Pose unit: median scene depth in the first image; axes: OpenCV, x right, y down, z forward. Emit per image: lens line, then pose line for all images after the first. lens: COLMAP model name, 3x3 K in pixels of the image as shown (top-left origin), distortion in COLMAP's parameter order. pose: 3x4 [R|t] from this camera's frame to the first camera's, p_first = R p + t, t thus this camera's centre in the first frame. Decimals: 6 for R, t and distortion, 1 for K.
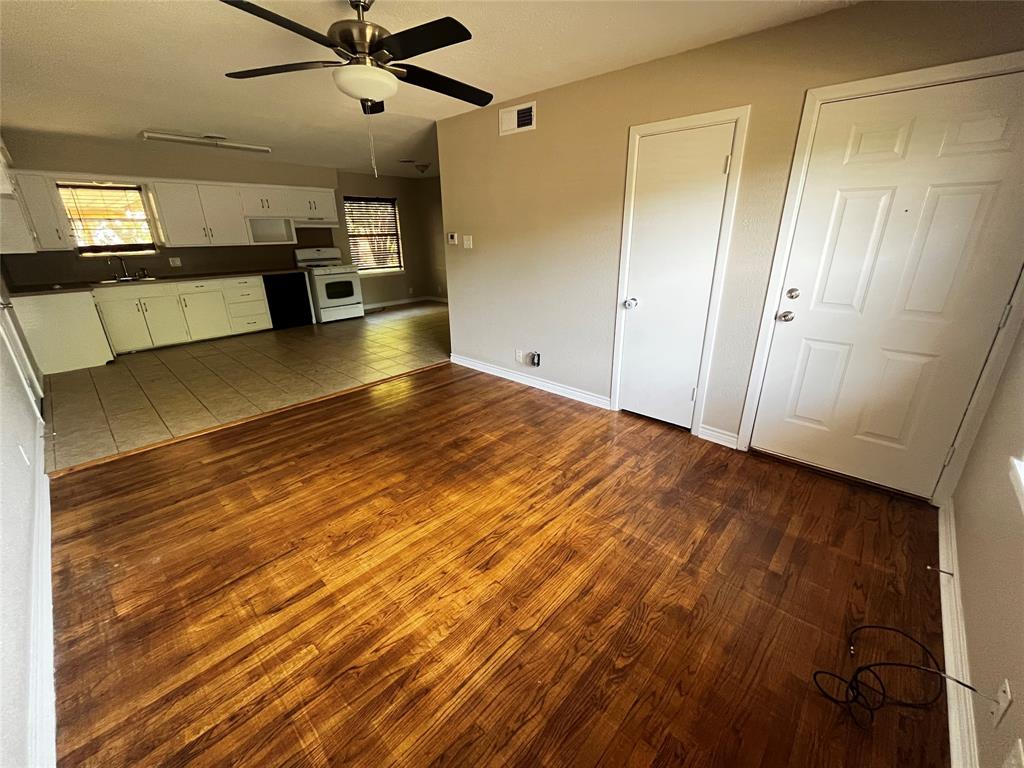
lens RADIAL K [[415.1, 0, 512.6], [0, 415.1, 379.1], [0, 0, 1]] dist [-0.001758, 0.000477]
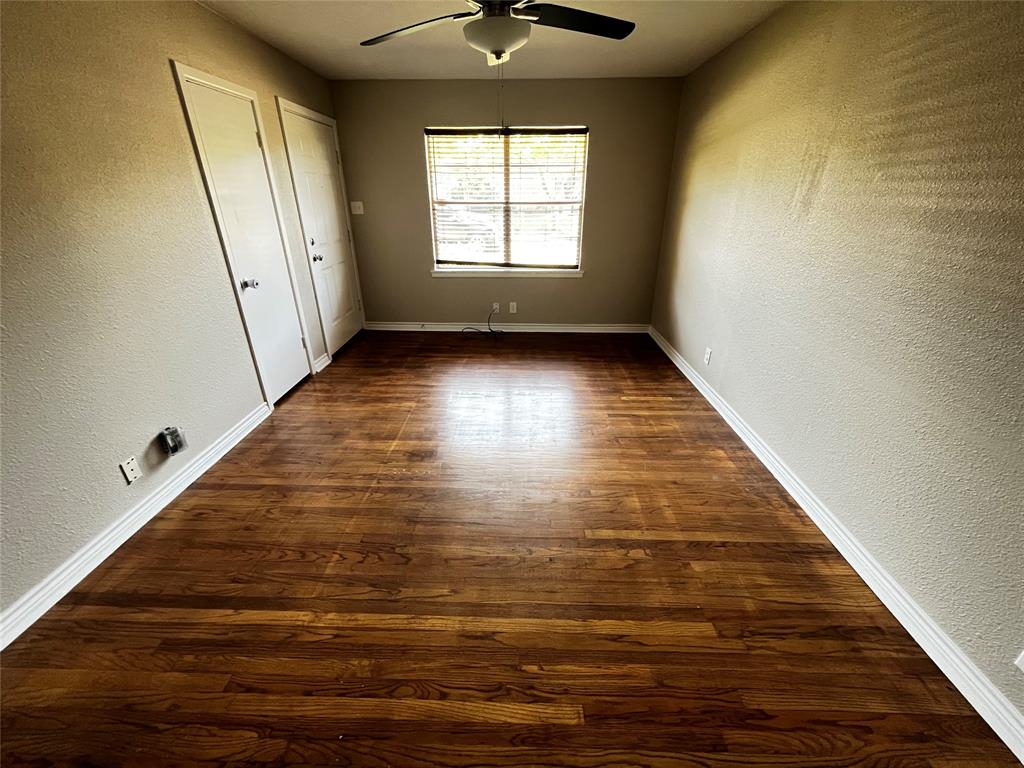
lens RADIAL K [[415.1, 0, 514.0], [0, 415.1, 377.6], [0, 0, 1]] dist [-0.001758, 0.000477]
pose [[-0.661222, -0.297824, 0.688539, -0.779845], [0.257811, 0.771706, 0.581380, -0.410143], [-0.704499, 0.561934, -0.433487, 1.134763]]
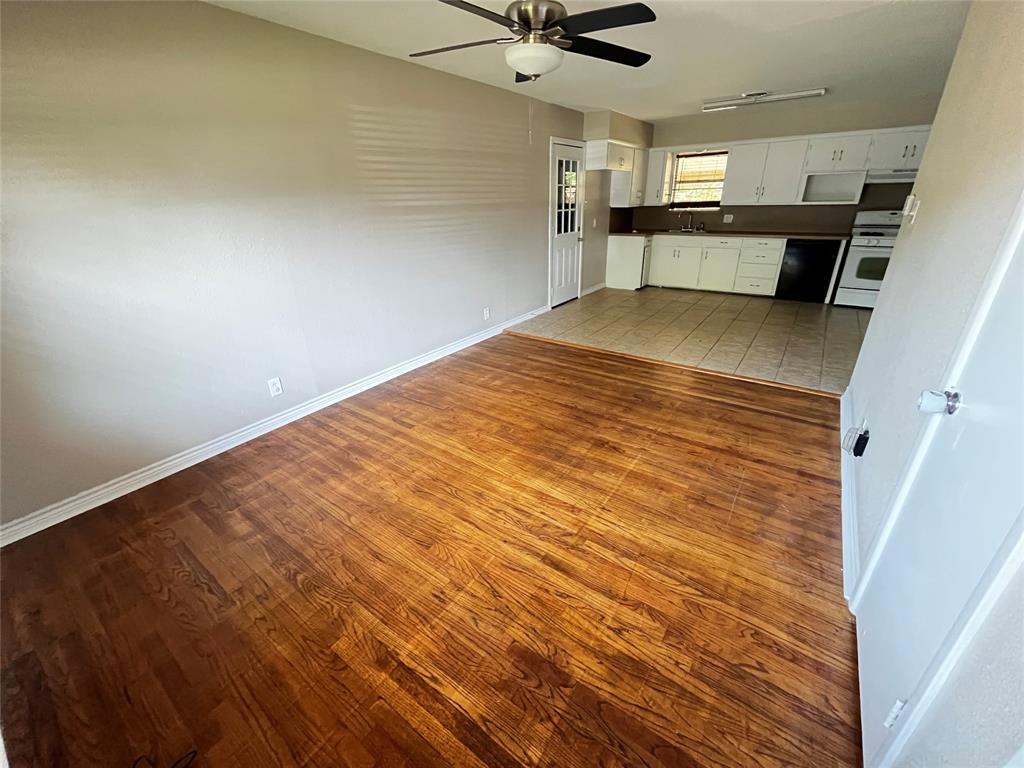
lens RADIAL K [[415.1, 0, 516.0], [0, 415.1, 380.3], [0, 0, 1]] dist [-0.001758, 0.000477]
pose [[0.130502, 0.408402, -0.903425, 0.582850], [-0.313715, 0.881408, 0.353132, -0.218326], [0.940506, 0.237333, 0.243147, 0.562984]]
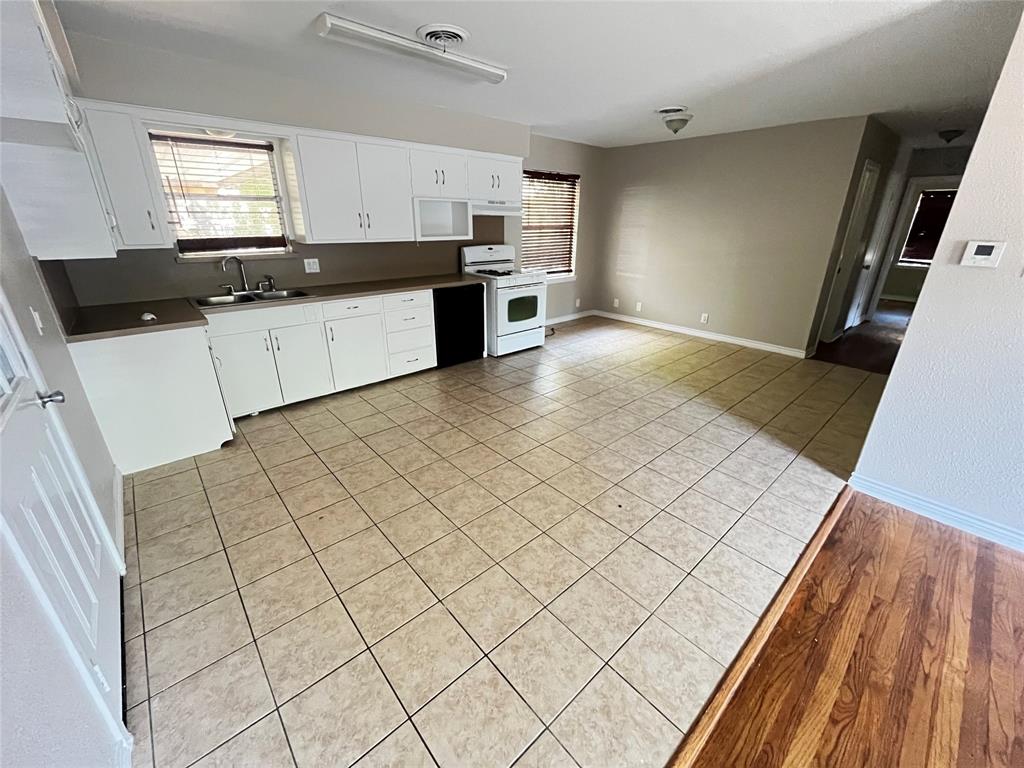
lens RADIAL K [[415.1, 0, 513.3], [0, 415.1, 379.5], [0, 0, 1]] dist [-0.001758, 0.000477]
pose [[0.995519, 0.053181, -0.078186, -0.852708], [-0.050905, 0.998228, 0.030823, -0.273484], [0.079686, -0.026705, 0.996462, 0.729109]]
